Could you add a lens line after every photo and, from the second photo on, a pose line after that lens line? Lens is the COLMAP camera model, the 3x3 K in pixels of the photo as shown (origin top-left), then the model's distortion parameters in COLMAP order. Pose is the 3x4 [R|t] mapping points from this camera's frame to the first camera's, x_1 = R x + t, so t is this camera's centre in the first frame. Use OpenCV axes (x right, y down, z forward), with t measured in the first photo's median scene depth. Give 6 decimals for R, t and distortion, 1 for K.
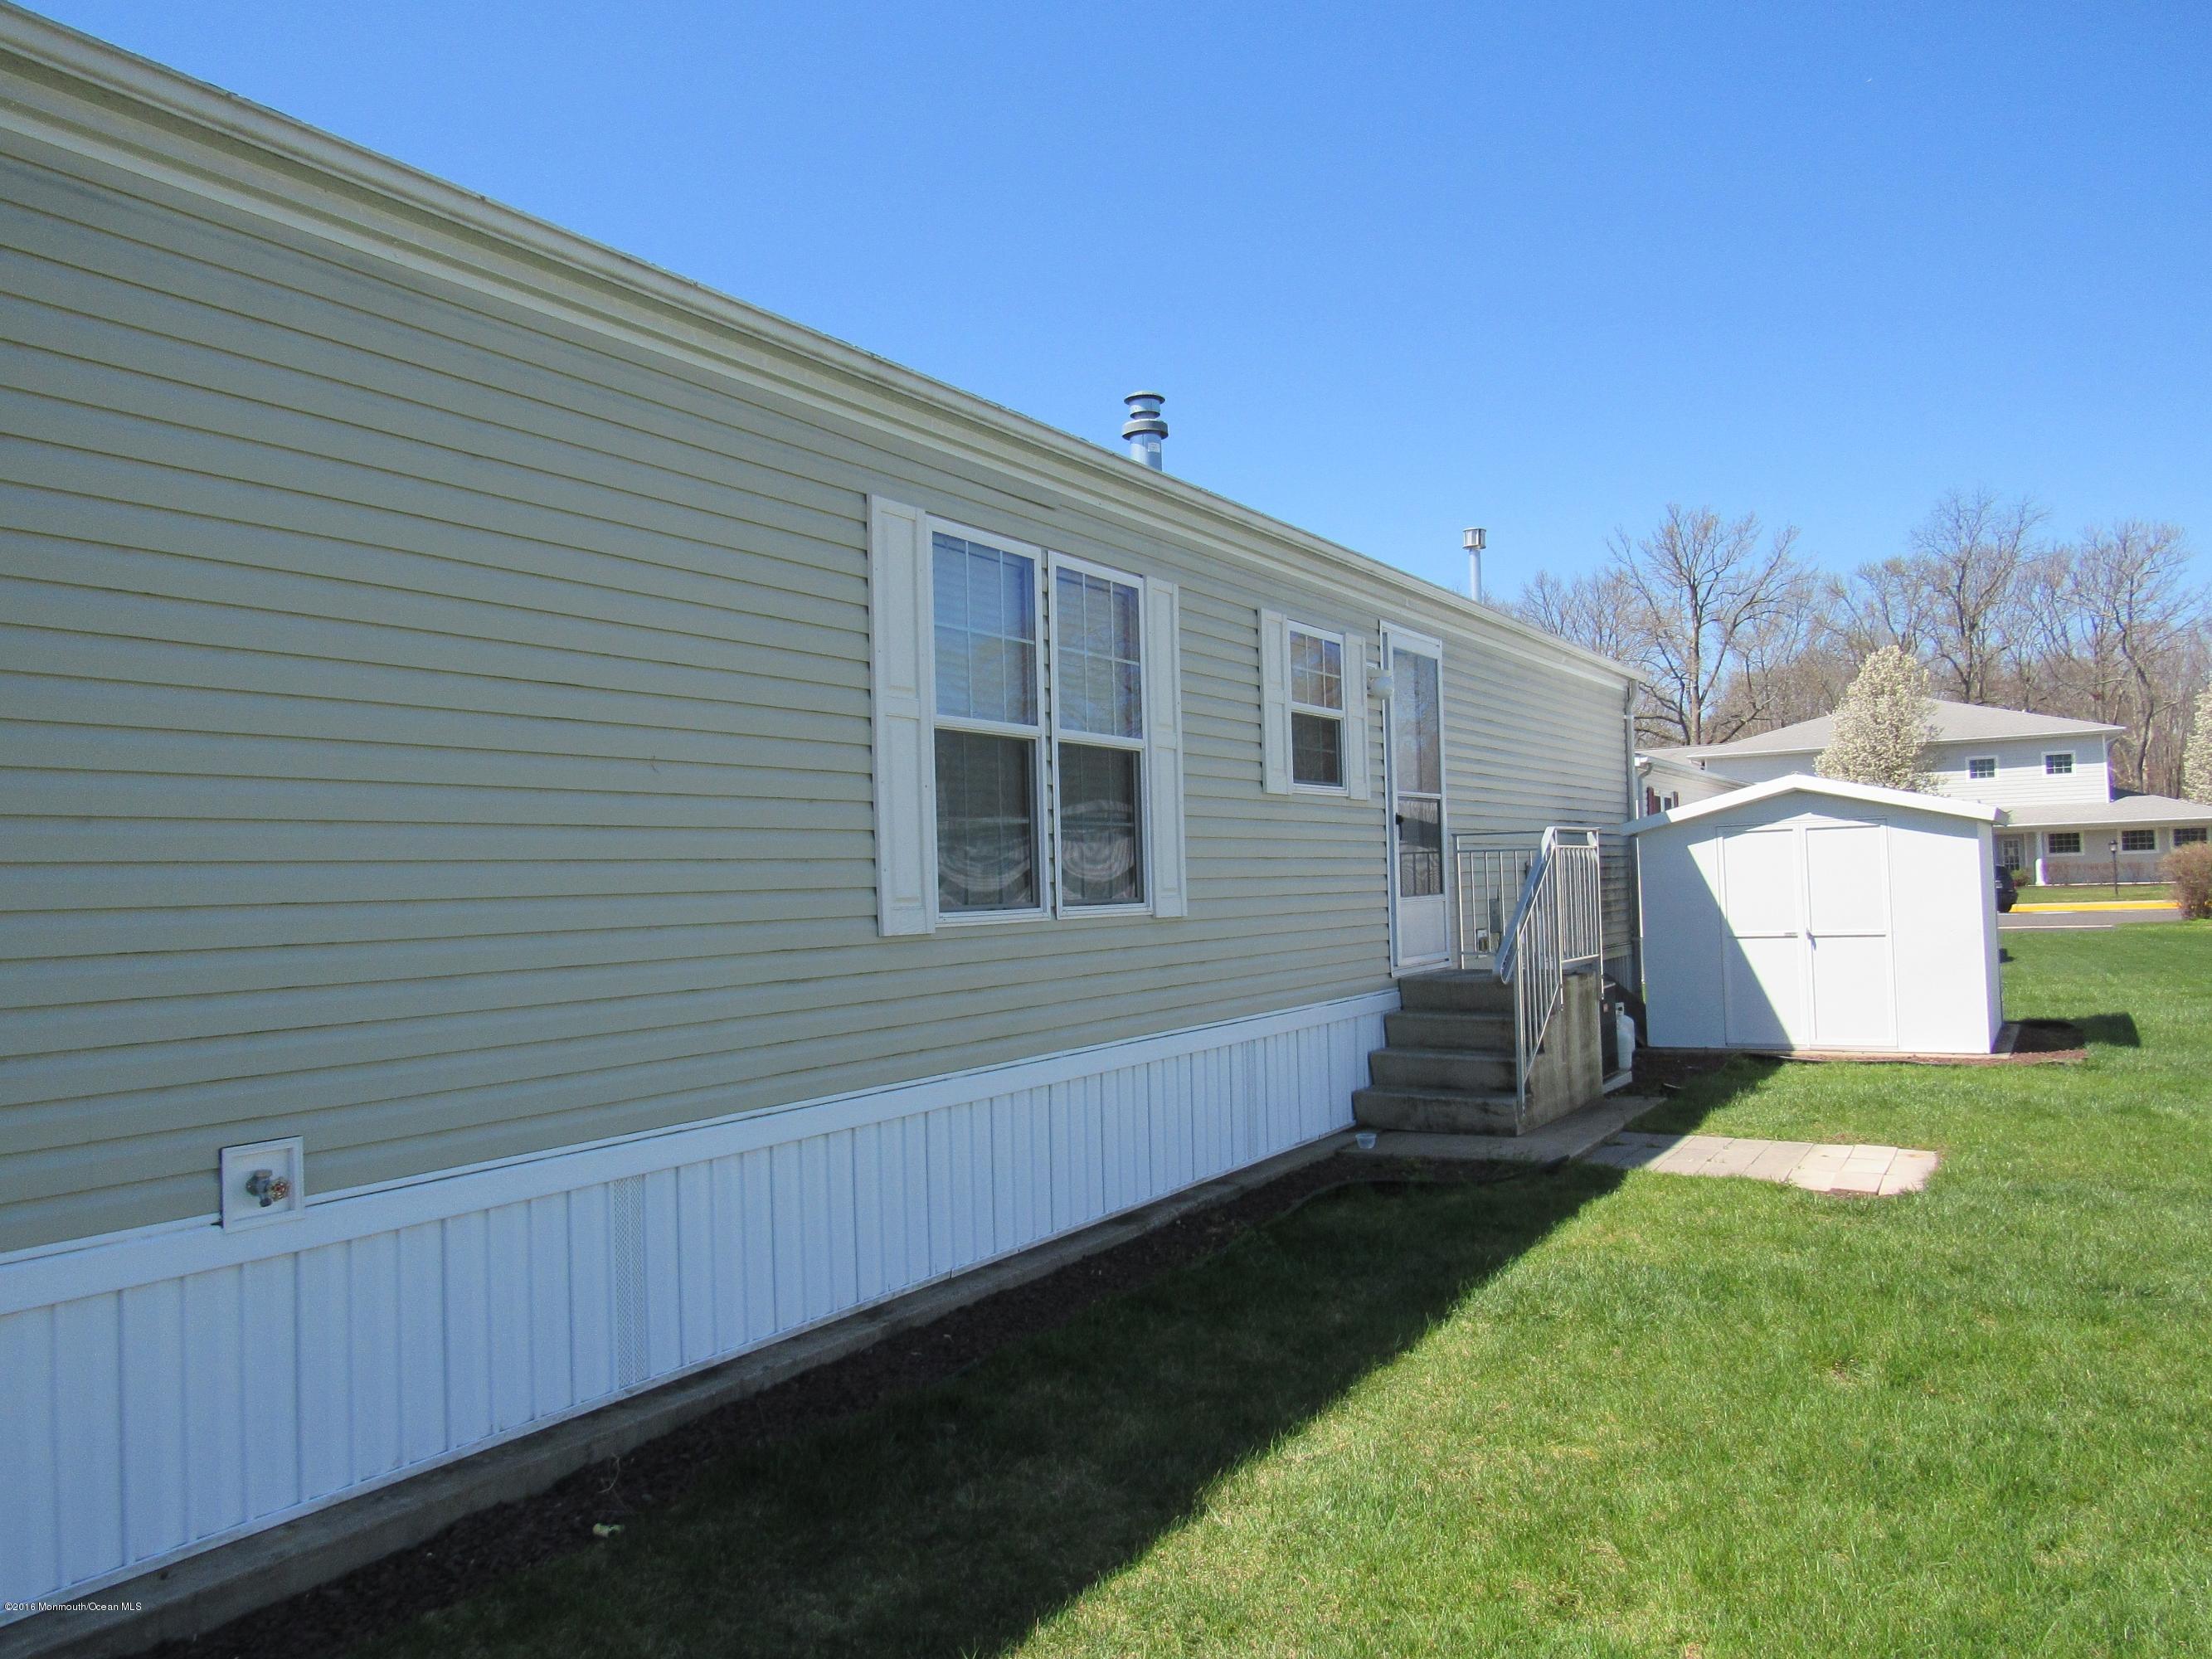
lens RADIAL K [[1591.8, 0, 1117.8], [0, 1591.8, 819.9], [0, 0, 1]] dist [-0.038975, 0.011153]
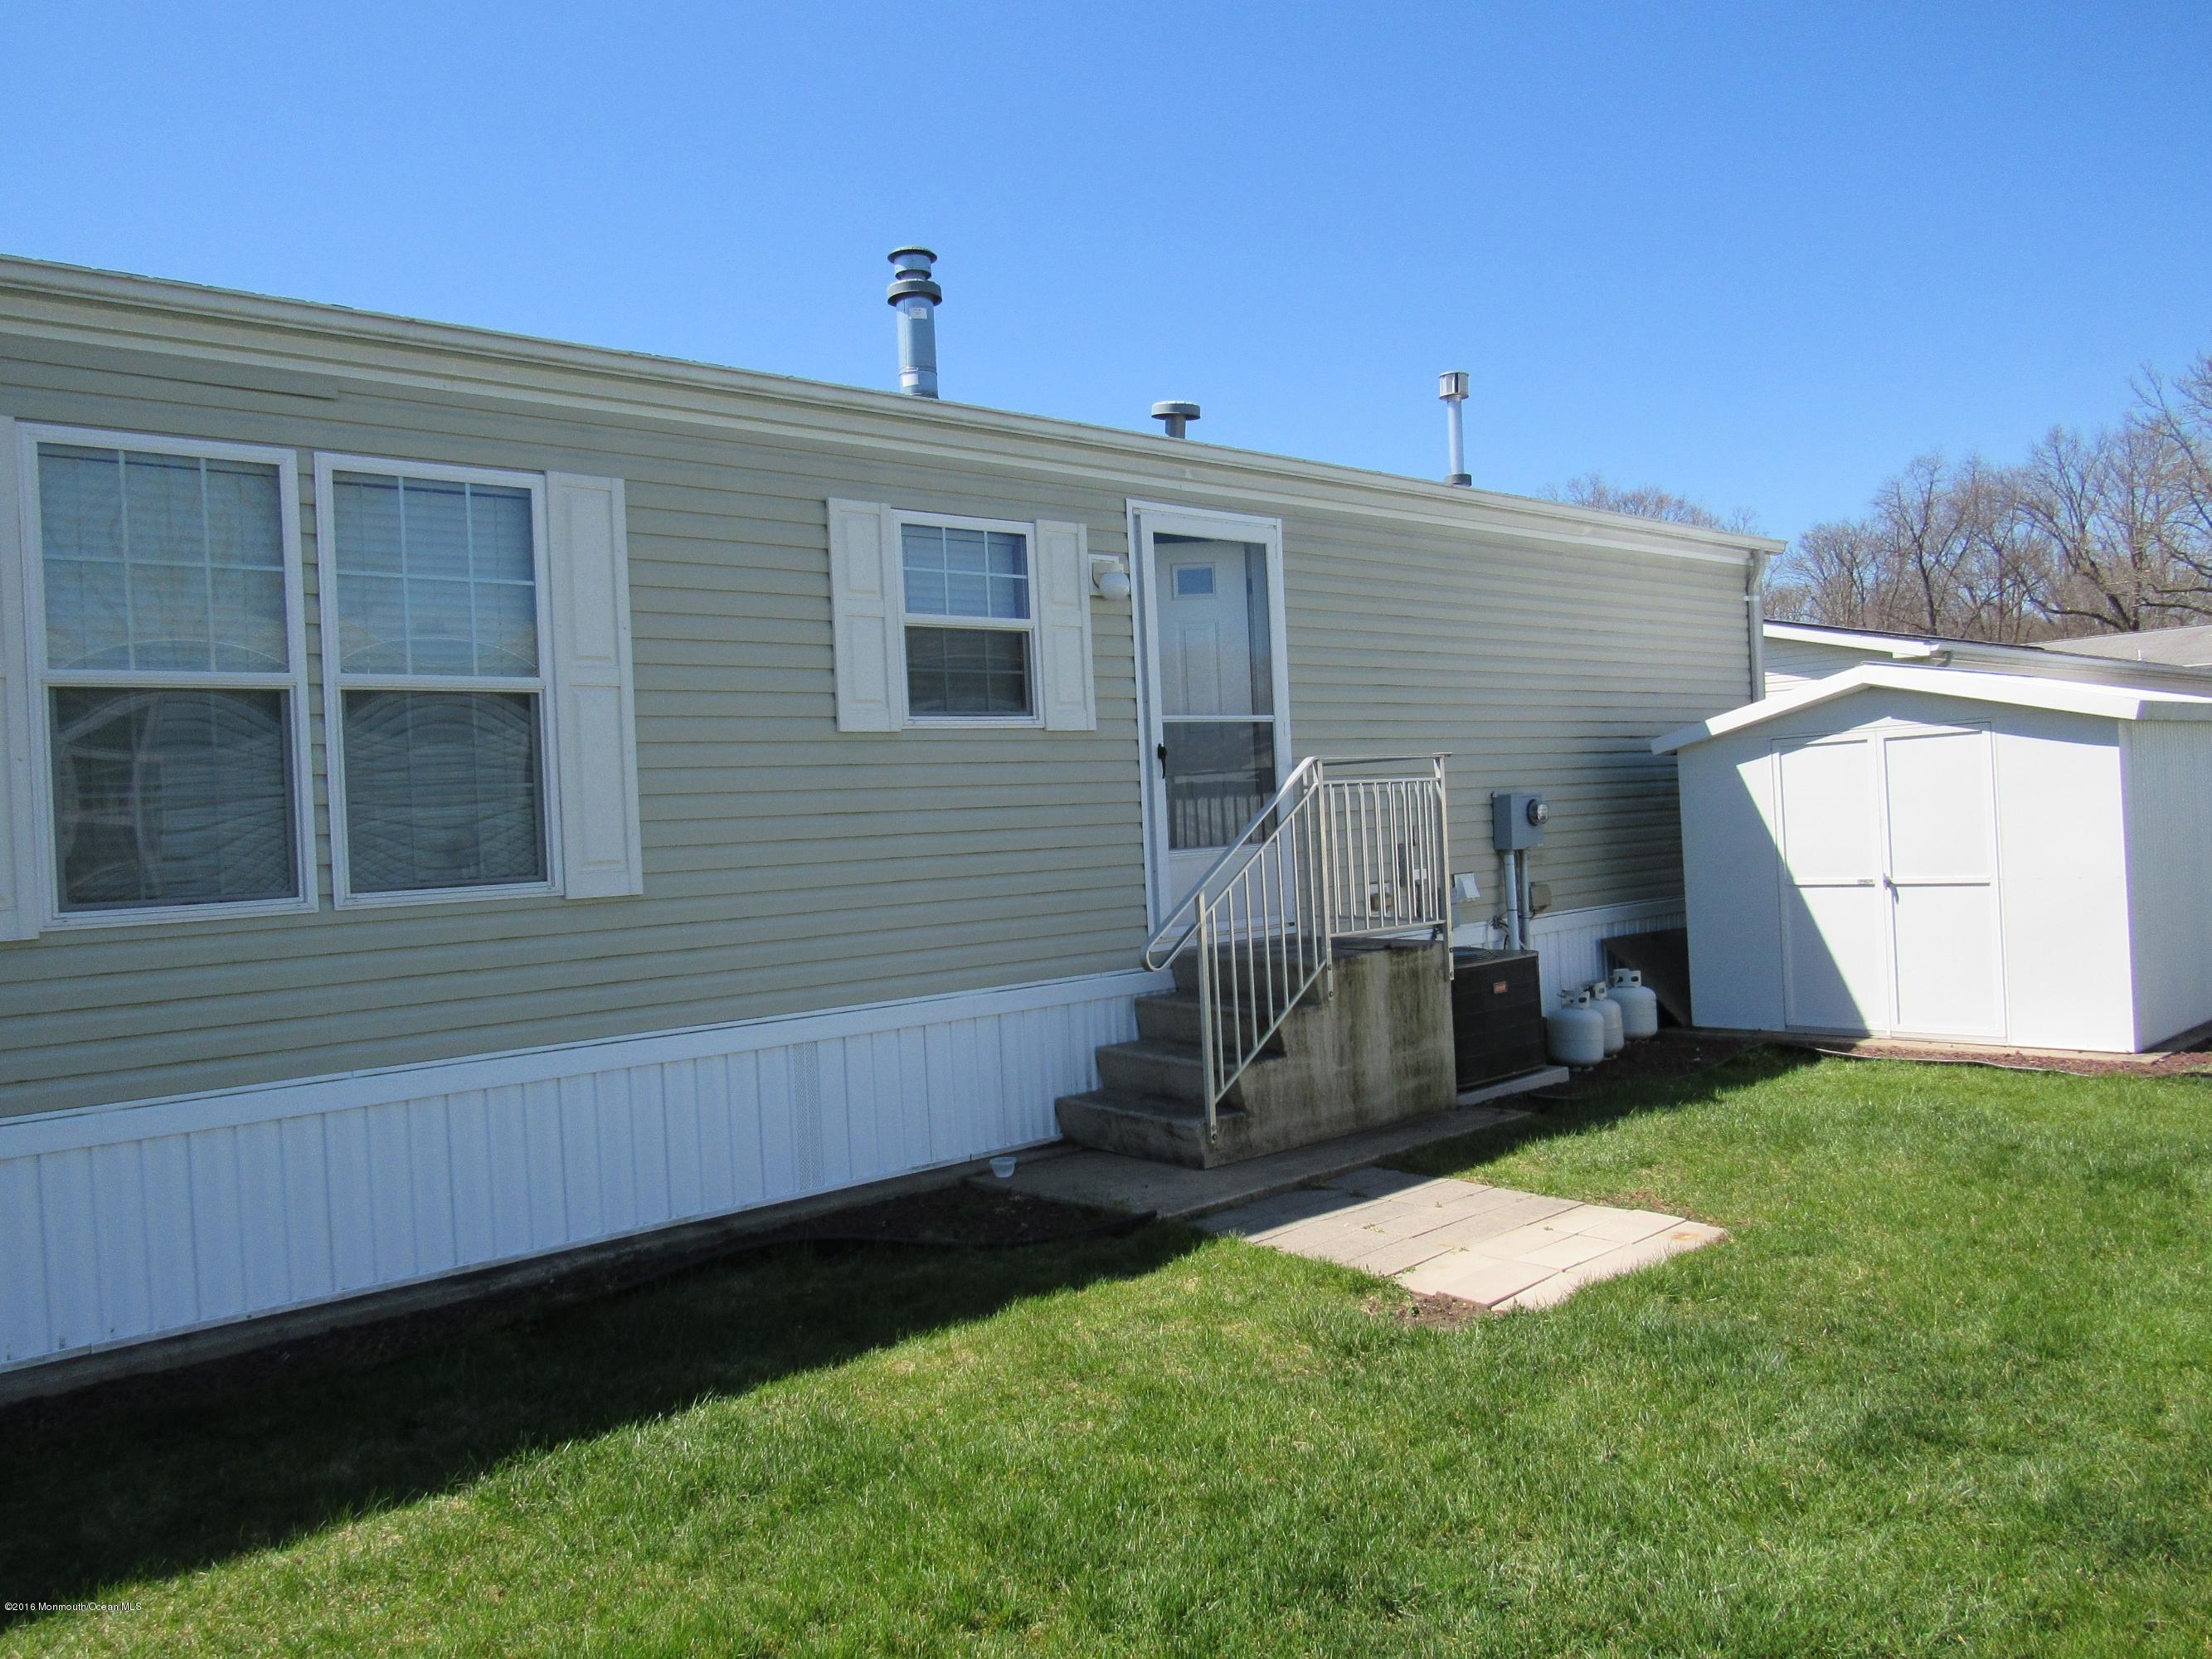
lens RADIAL K [[1591.8, 0, 1101.0], [0, 1591.8, 823.5], [0, 0, 1]] dist [-0.038975, 0.011153]
pose [[0.953016, -0.018364, -0.302364, 0.414370], [0.034773, 0.998195, 0.048972, -0.004883], [0.300919, -0.057185, 0.951934, 0.254584]]
